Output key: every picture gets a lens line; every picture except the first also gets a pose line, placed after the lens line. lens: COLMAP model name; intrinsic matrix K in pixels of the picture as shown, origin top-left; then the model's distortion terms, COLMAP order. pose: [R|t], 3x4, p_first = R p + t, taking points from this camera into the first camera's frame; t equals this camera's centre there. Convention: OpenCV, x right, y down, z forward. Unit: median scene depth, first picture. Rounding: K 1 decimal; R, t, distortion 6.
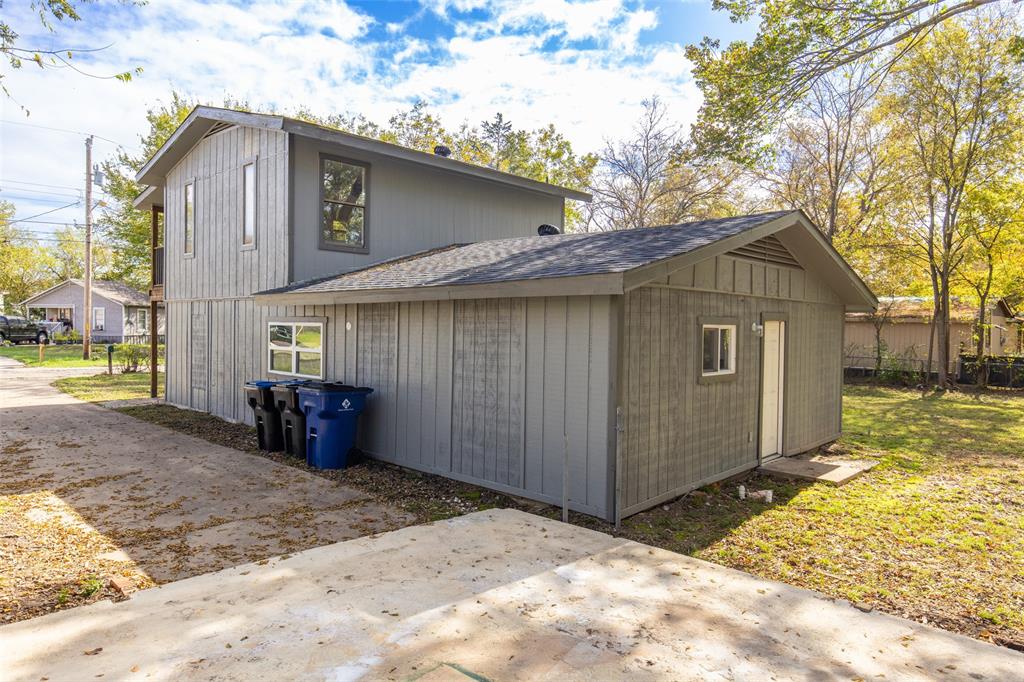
lens RADIAL K [[670.3, 0, 513.6], [0, 670.3, 336.4], [0, 0, 1]] dist [-0.001496, -0.000172]
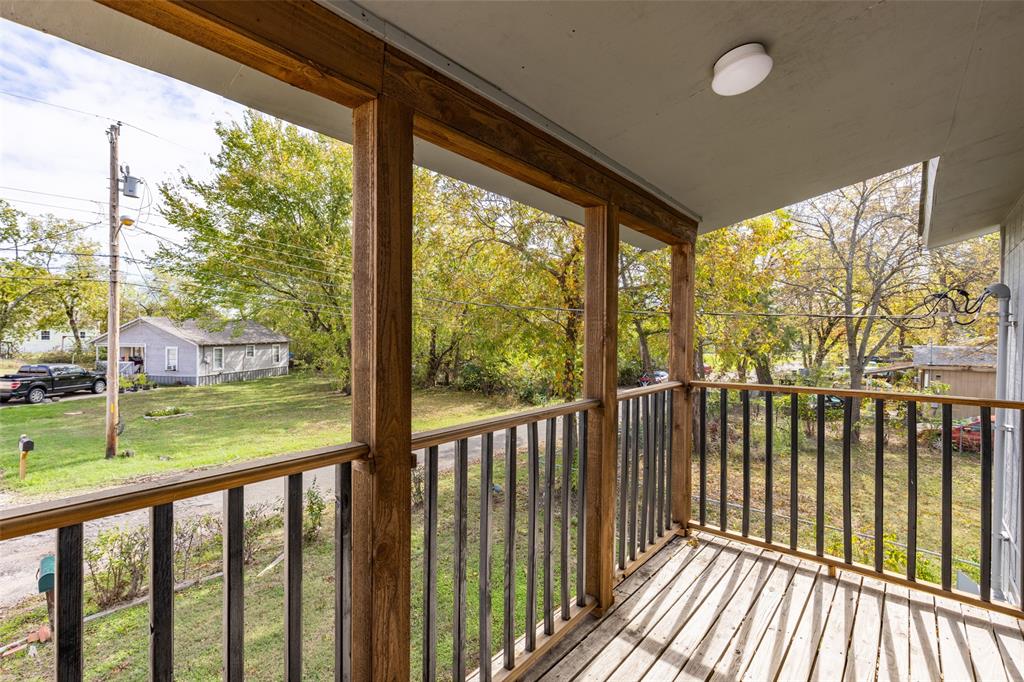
lens RADIAL K [[463.4, 0, 508.5], [0, 463.4, 346.6], [0, 0, 1]] dist [0.002519, 0.000133]
pose [[0.999578, 0.001408, 0.029023, -0.194976], [-0.001582, 0.999981, 0.005991, -0.060604], [-0.029014, -0.006035, 0.999561, 0.402483]]
